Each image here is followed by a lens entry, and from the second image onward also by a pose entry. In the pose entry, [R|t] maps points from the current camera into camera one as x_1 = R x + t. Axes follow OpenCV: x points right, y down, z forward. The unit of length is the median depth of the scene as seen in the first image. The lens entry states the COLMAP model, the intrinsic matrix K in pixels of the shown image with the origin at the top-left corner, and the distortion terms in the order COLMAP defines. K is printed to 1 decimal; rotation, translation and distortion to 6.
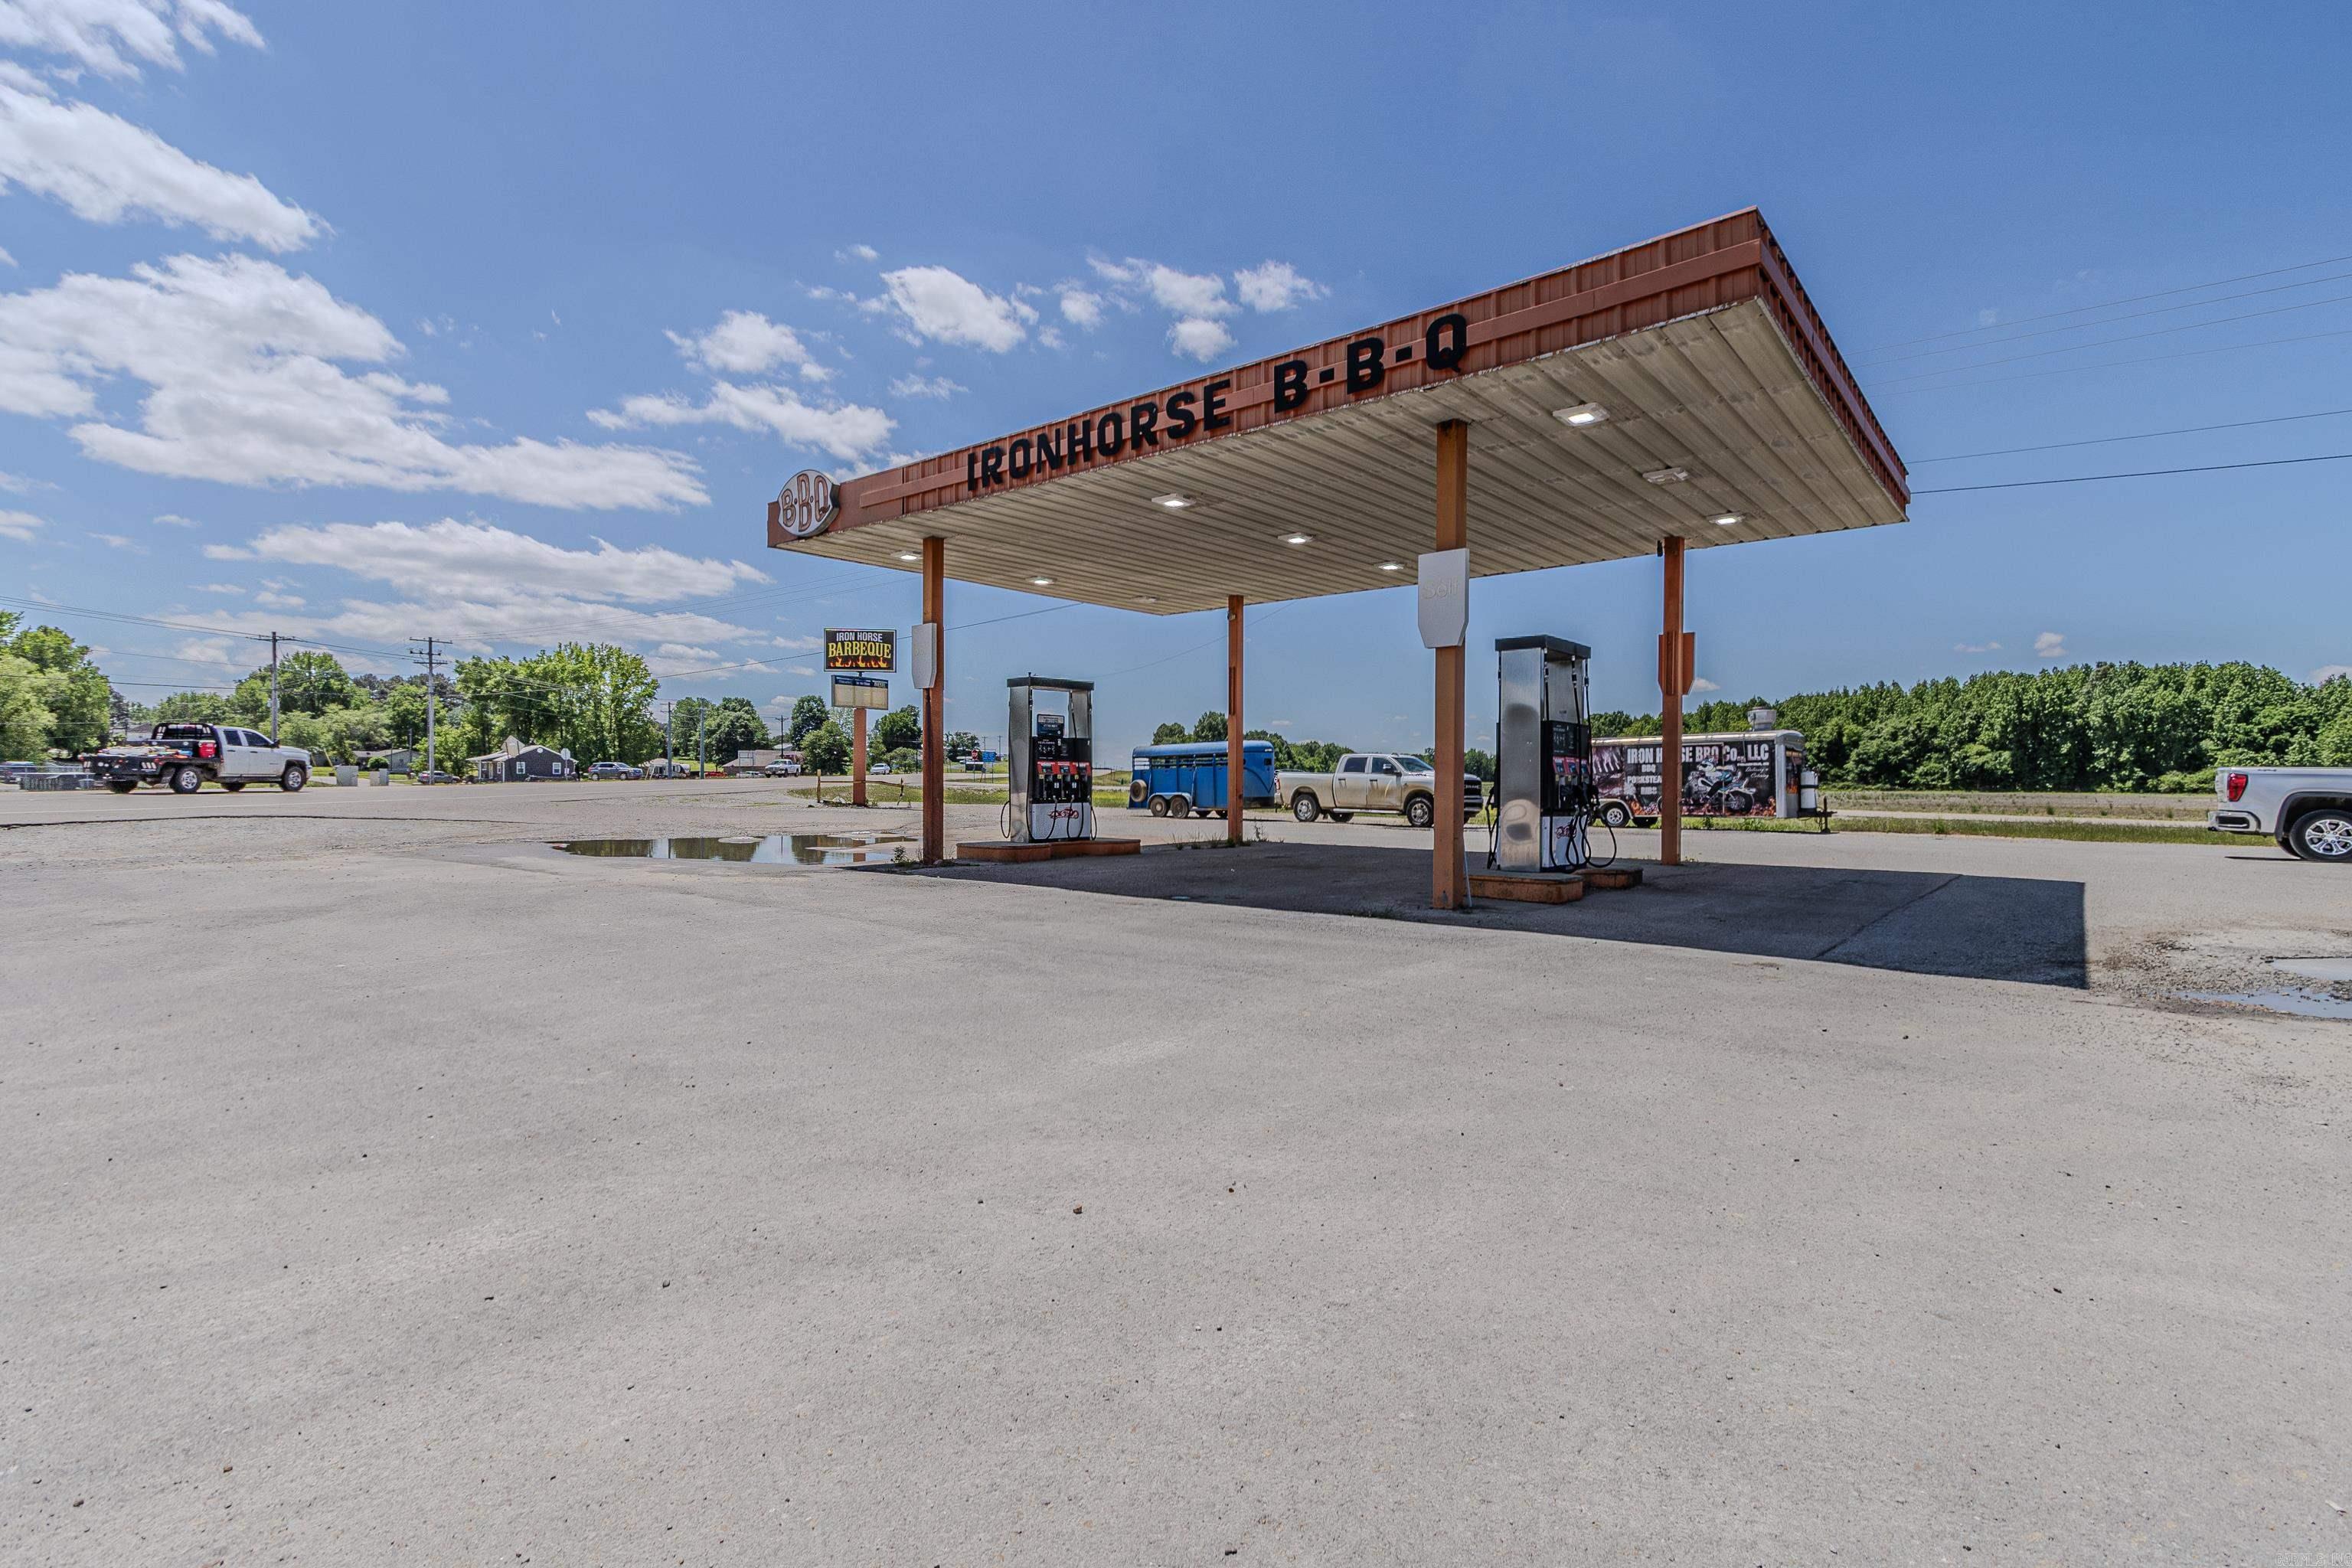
lens RADIAL K [[1081.3, 0, 1169.6], [0, 1081.3, 789.1], [0, 0, 1]] dist [0.003835, 0.000670]
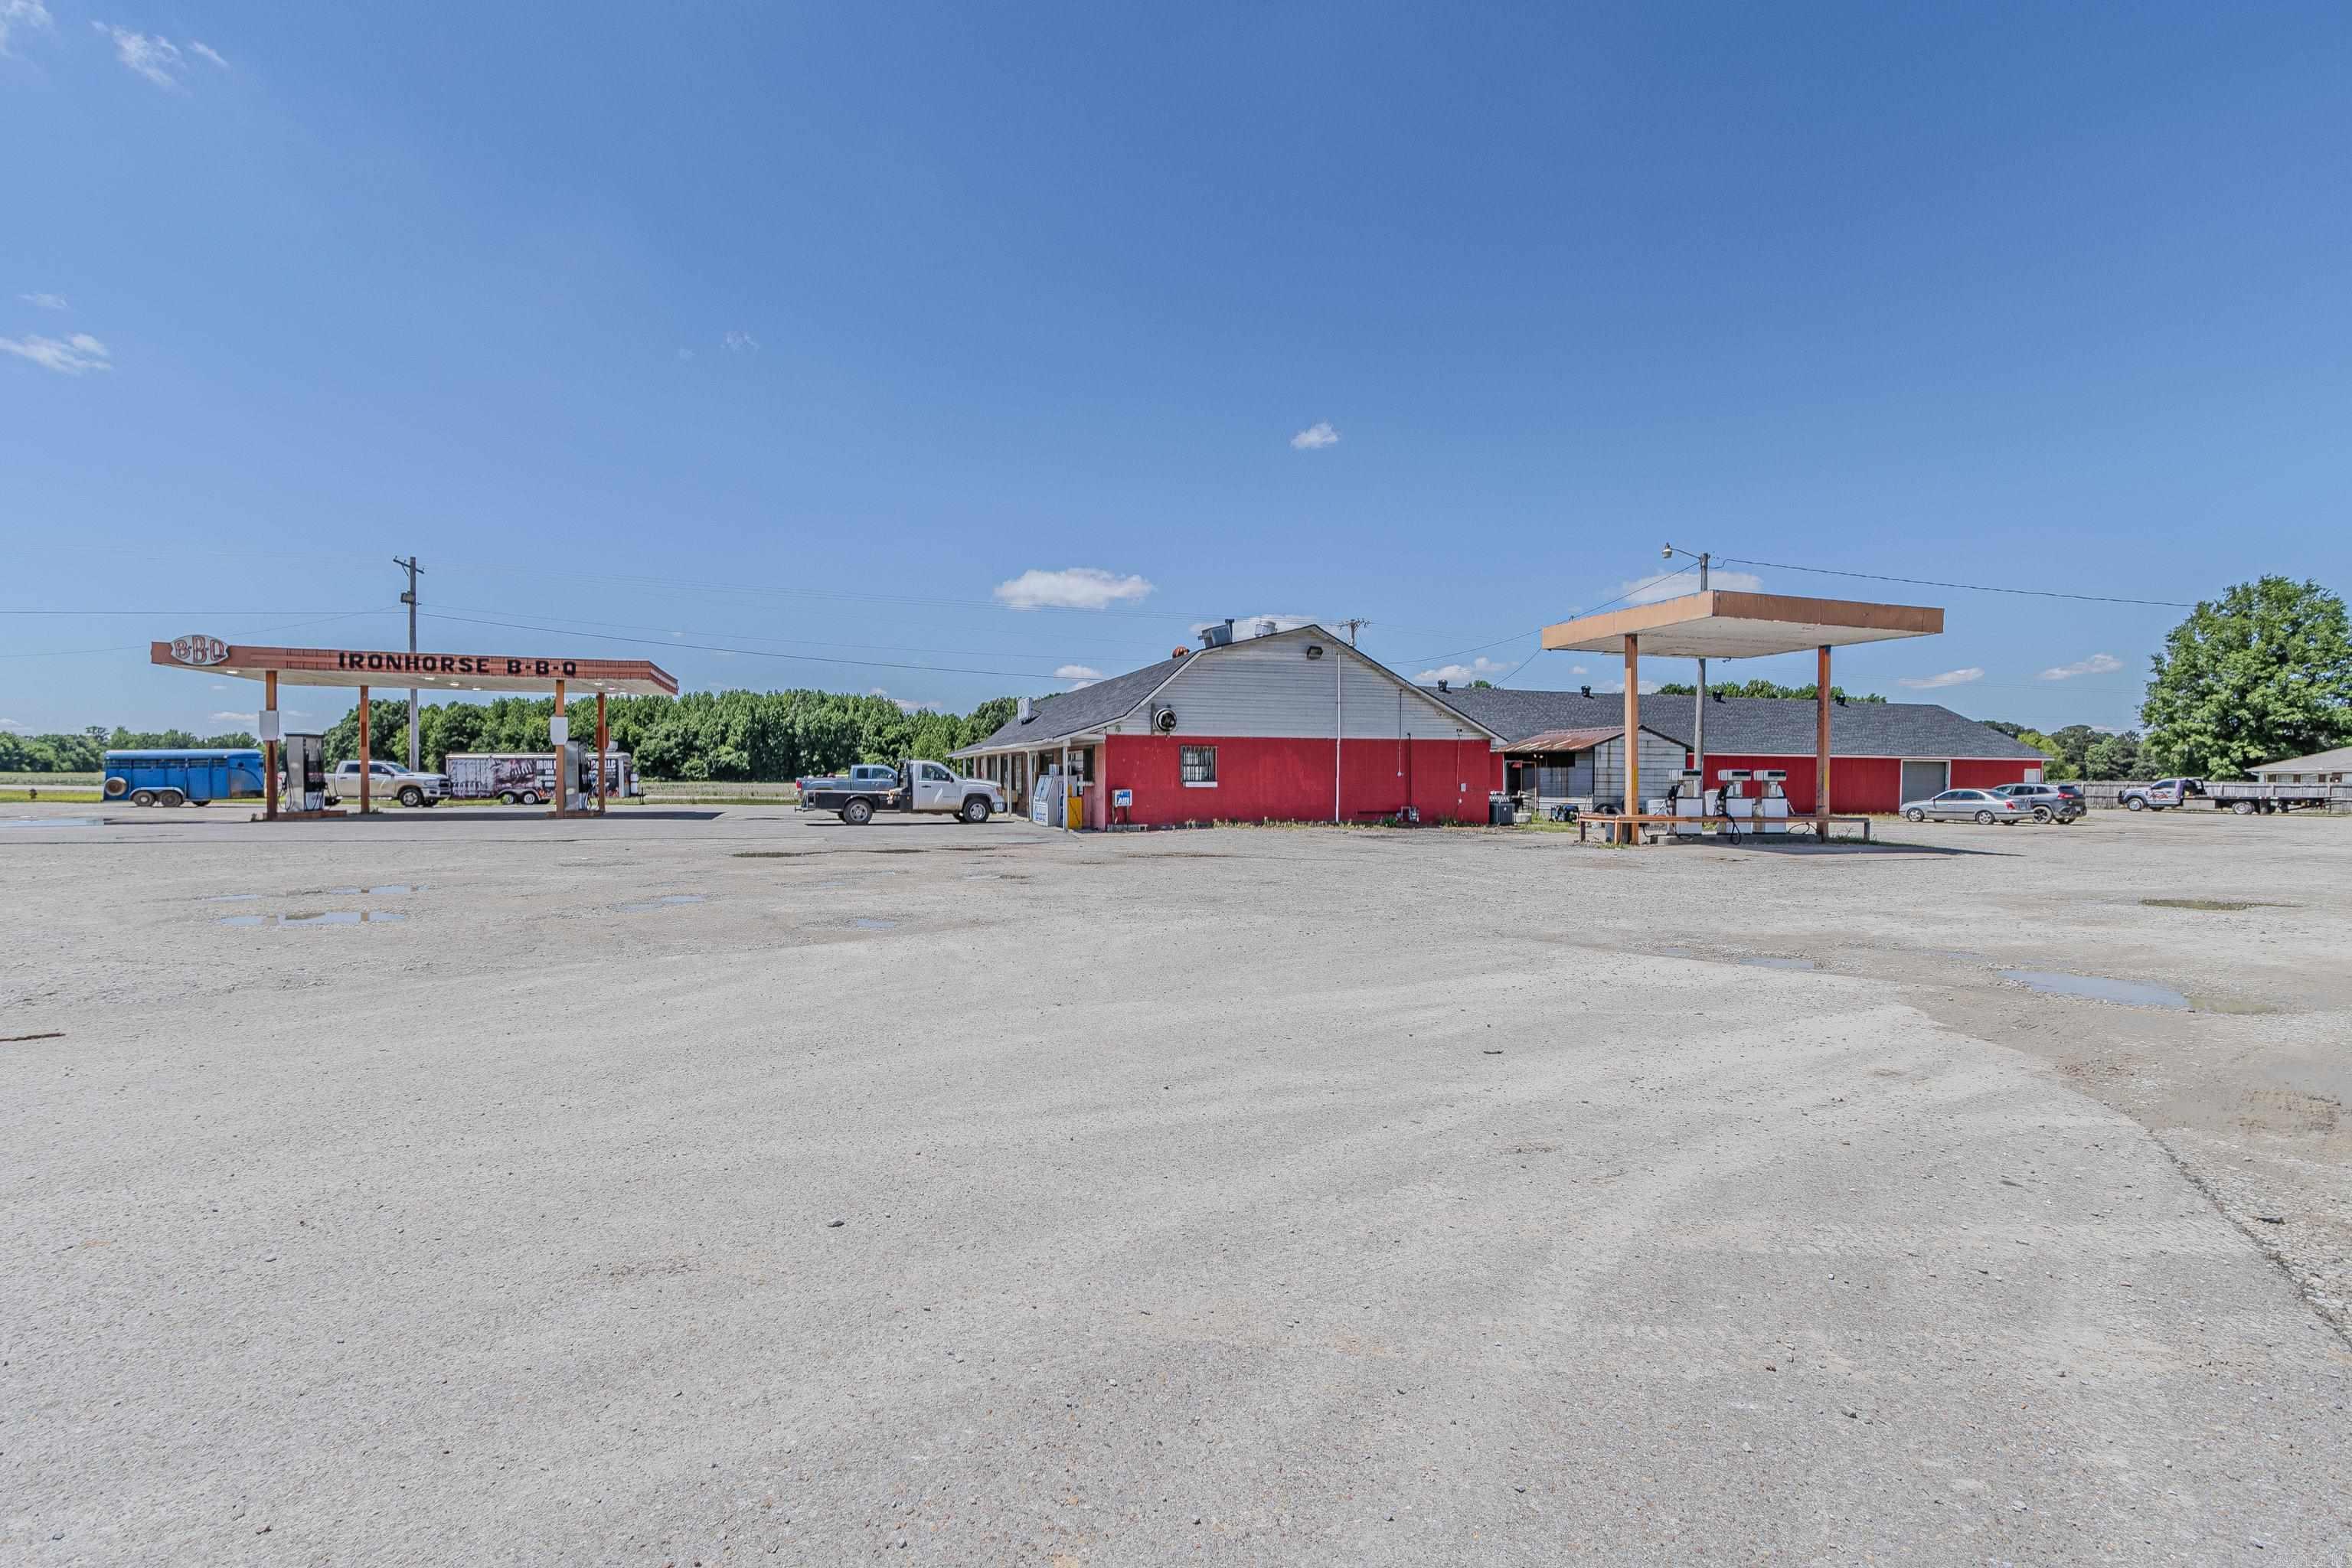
lens RADIAL K [[1081.3, 0, 1169.6], [0, 1081.3, 789.1], [0, 0, 1]] dist [0.003835, 0.000670]
pose [[0.519371, -0.010320, 0.854486, -0.094075], [0.003694, 0.999945, 0.009832, -0.000695], [-0.854541, -0.001950, 0.519381, -0.137660]]
